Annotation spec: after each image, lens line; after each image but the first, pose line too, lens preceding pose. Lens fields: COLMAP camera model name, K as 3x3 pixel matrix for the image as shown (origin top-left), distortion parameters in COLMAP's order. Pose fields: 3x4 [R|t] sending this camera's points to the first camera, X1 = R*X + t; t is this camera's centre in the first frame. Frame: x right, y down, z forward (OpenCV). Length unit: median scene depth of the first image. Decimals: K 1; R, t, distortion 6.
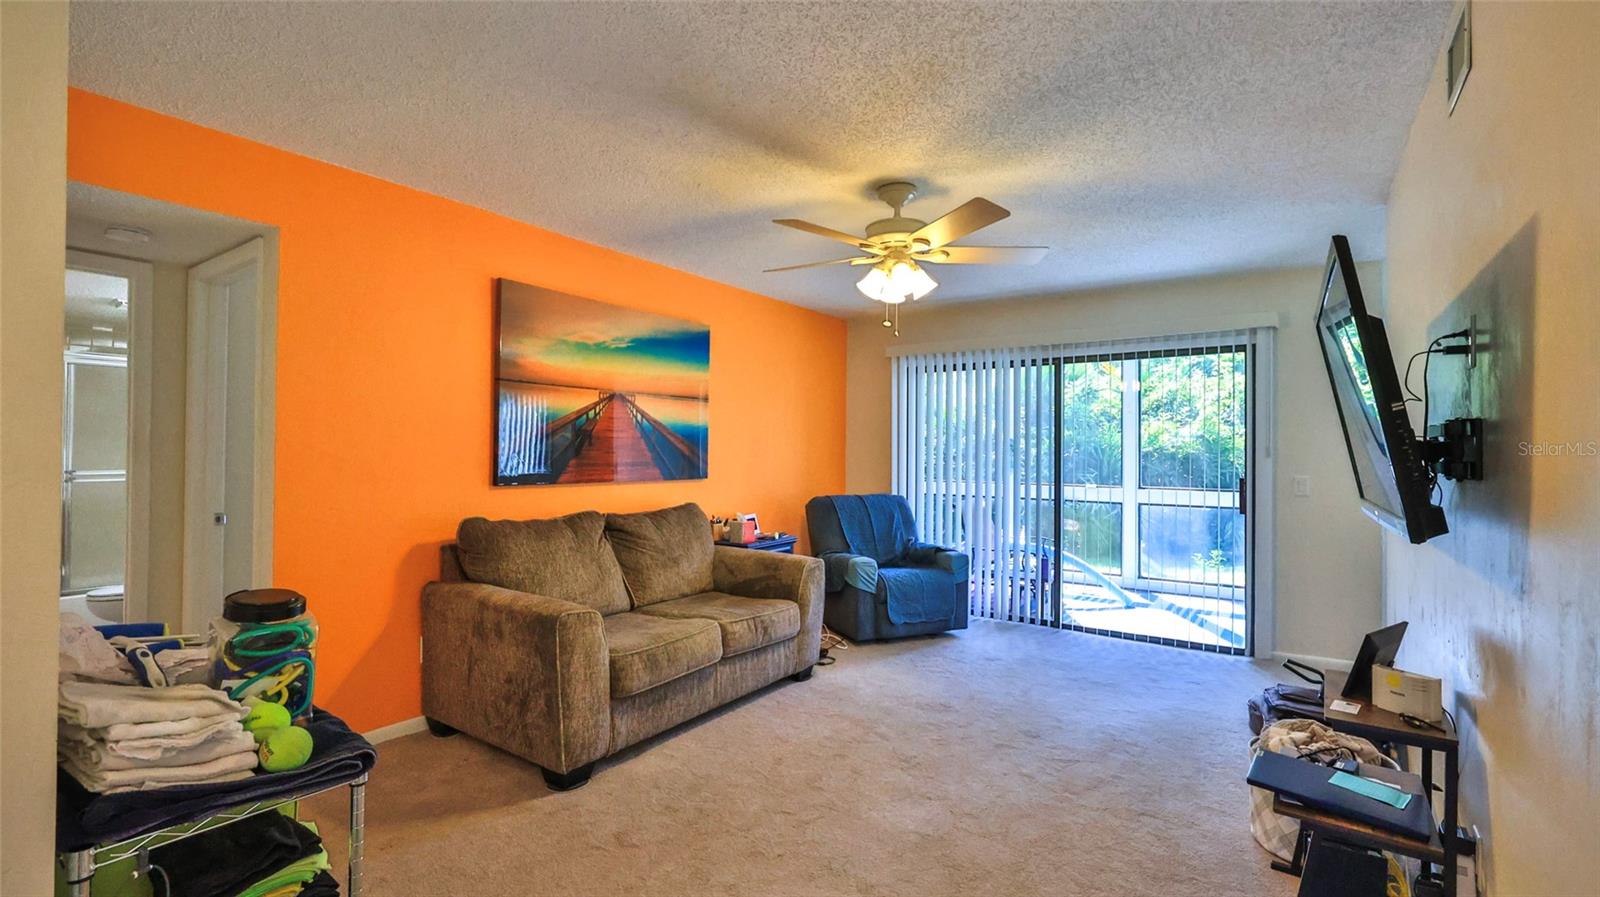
lens RADIAL K [[709.0, 0, 796.7], [0, 709.0, 442.9], [0, 0, 1]] dist [0.001082, 0.000377]
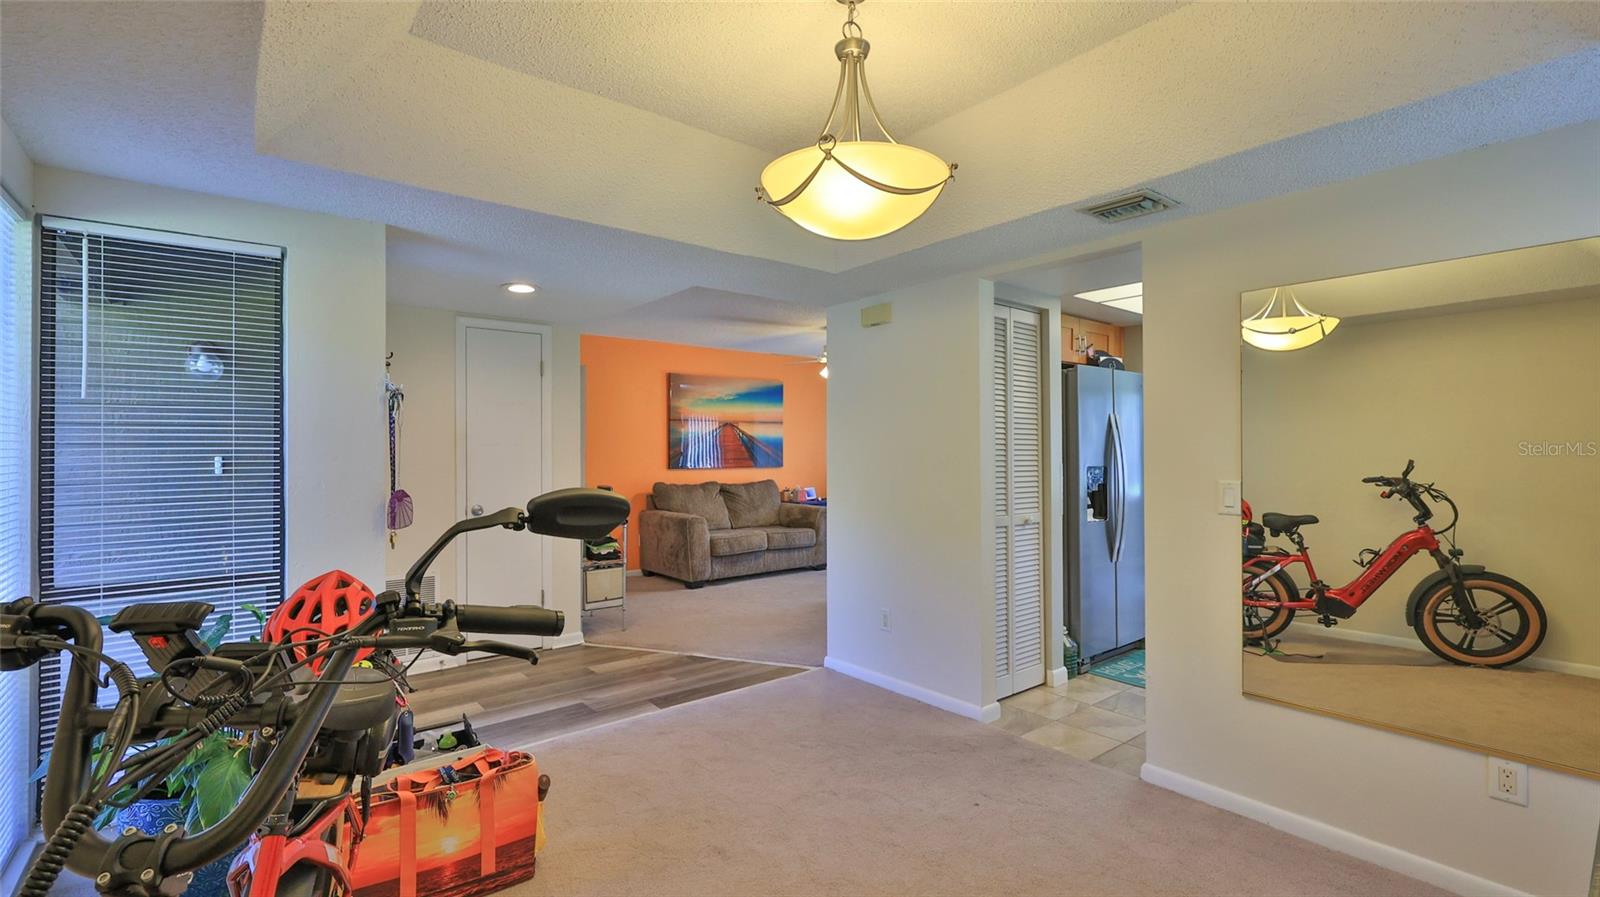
lens RADIAL K [[709.0, 0, 796.7], [0, 709.0, 442.9], [0, 0, 1]] dist [0.001082, 0.000377]
pose [[0.963773, -0.014306, -0.266338, 0.479377], [0.013993, 0.999897, -0.003073, -0.006244], [0.266355, -0.000766, 0.963875, -0.893168]]
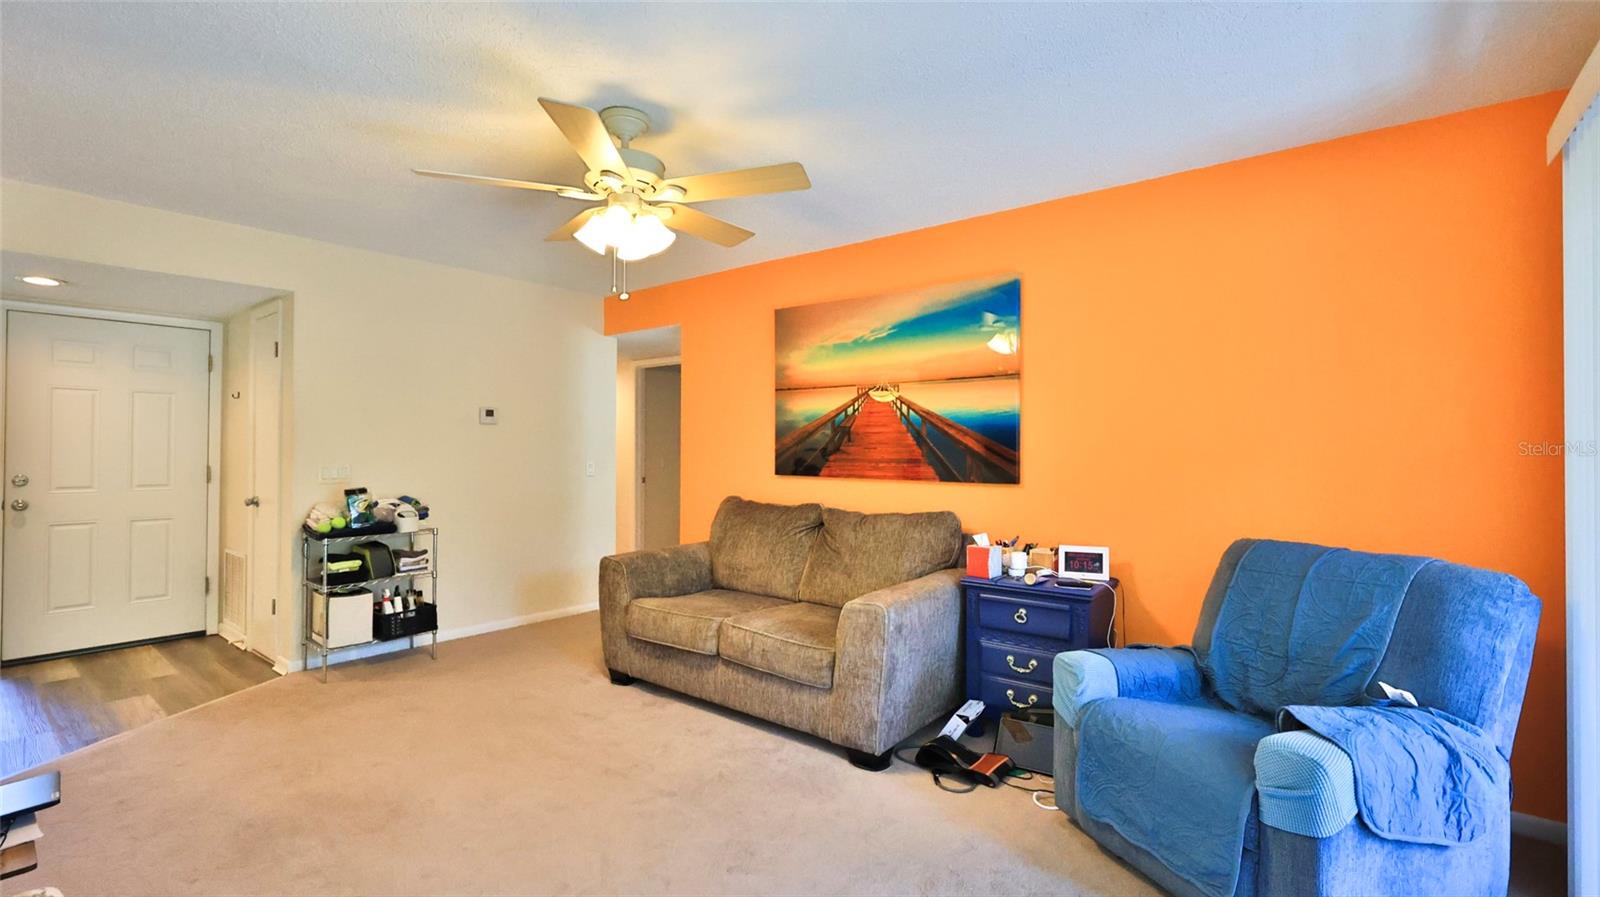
lens RADIAL K [[709.0, 0, 796.7], [0, 709.0, 442.9], [0, 0, 1]] dist [0.001082, 0.000377]
pose [[-0.068109, -0.012900, -0.997594, 0.758871], [0.006985, 0.999886, -0.013407, 0.019638], [0.997653, -0.007882, -0.068011, 1.025372]]
